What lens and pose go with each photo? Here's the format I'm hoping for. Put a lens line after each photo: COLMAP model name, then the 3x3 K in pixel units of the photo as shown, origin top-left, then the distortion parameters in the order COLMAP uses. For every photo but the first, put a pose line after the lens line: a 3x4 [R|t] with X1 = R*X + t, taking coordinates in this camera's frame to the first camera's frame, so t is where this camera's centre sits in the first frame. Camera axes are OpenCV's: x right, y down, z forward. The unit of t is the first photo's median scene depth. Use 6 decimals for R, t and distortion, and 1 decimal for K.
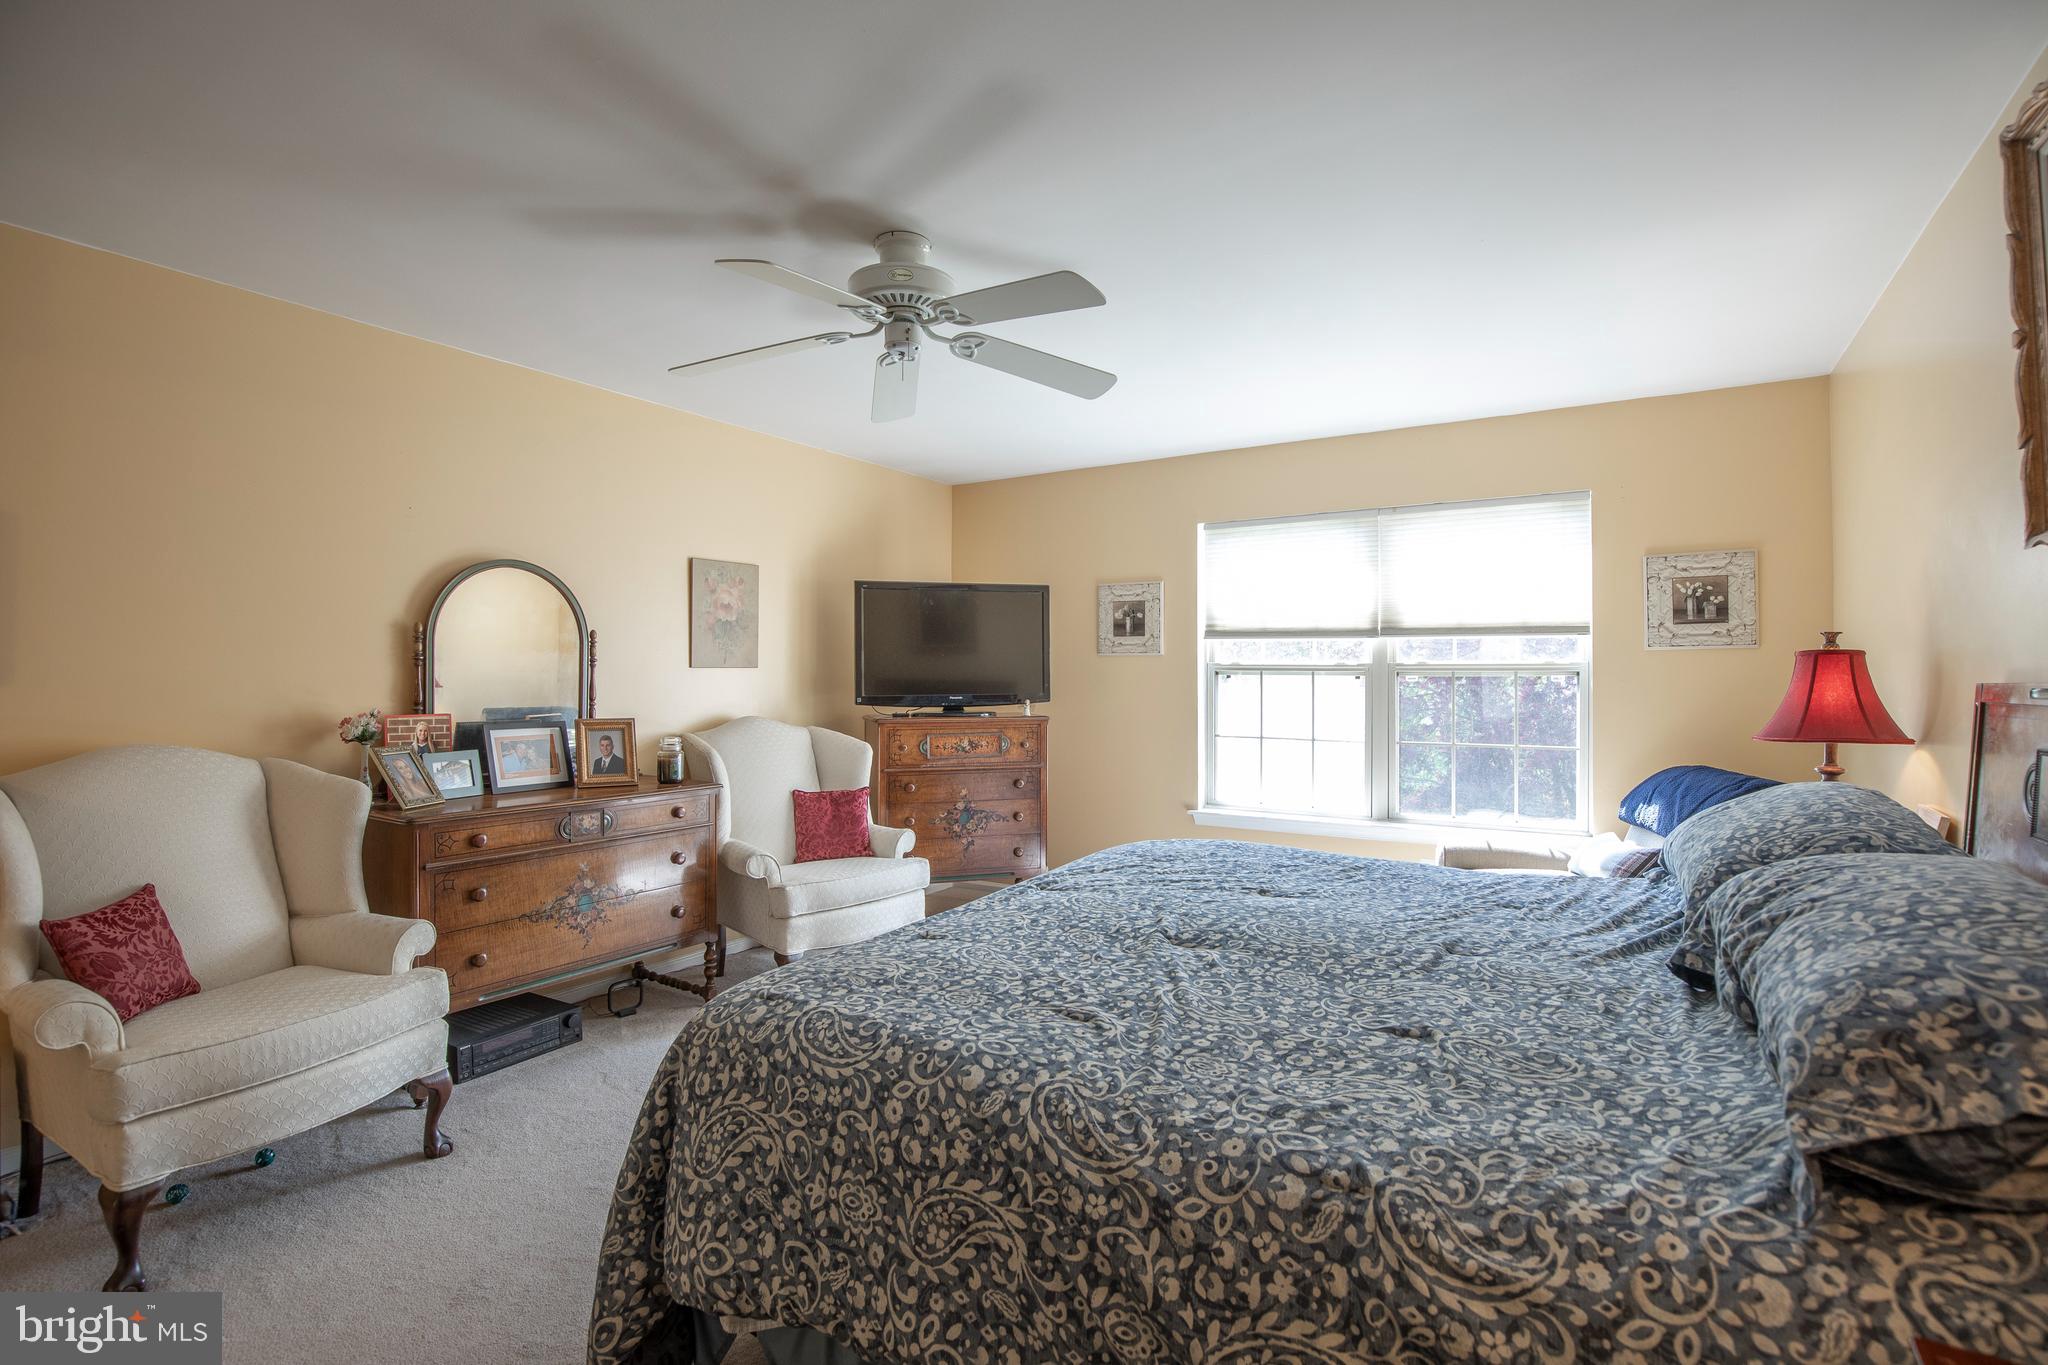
lens RADIAL K [[951.8, 0, 1021.4], [0, 951.8, 671.4], [0, 0, 1]] dist [-0.032669, 0.007271]
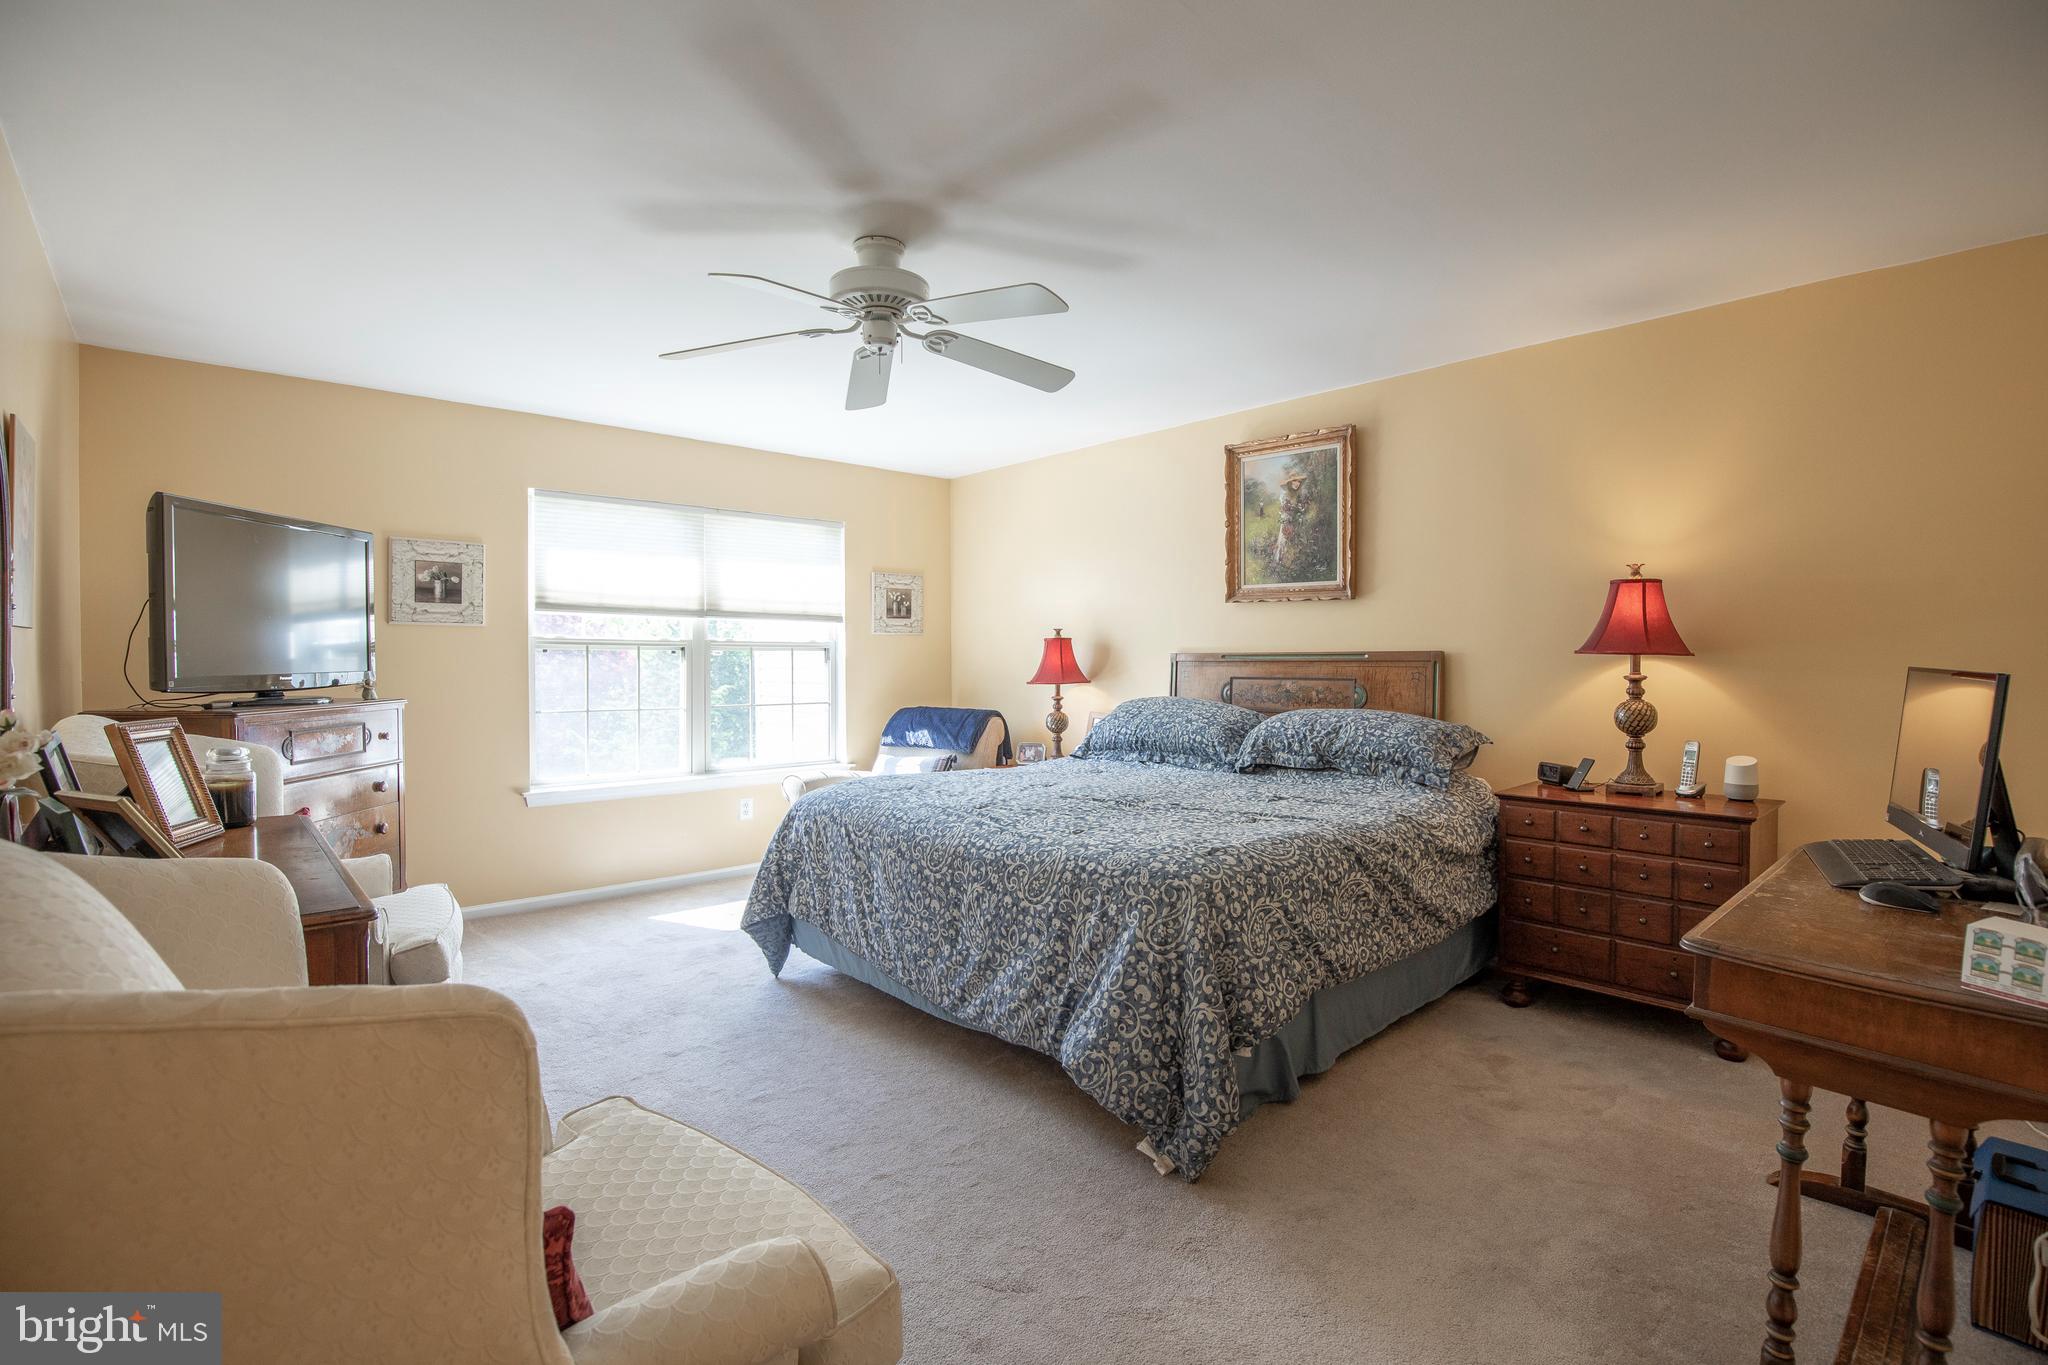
lens RADIAL K [[951.8, 0, 1021.4], [0, 951.8, 671.4], [0, 0, 1]] dist [-0.032669, 0.007271]
pose [[0.258226, -0.014982, 0.965968, -0.649337], [-0.005159, 0.999844, 0.016886, 0.008452], [-0.966071, -0.009344, 0.258108, 0.319314]]
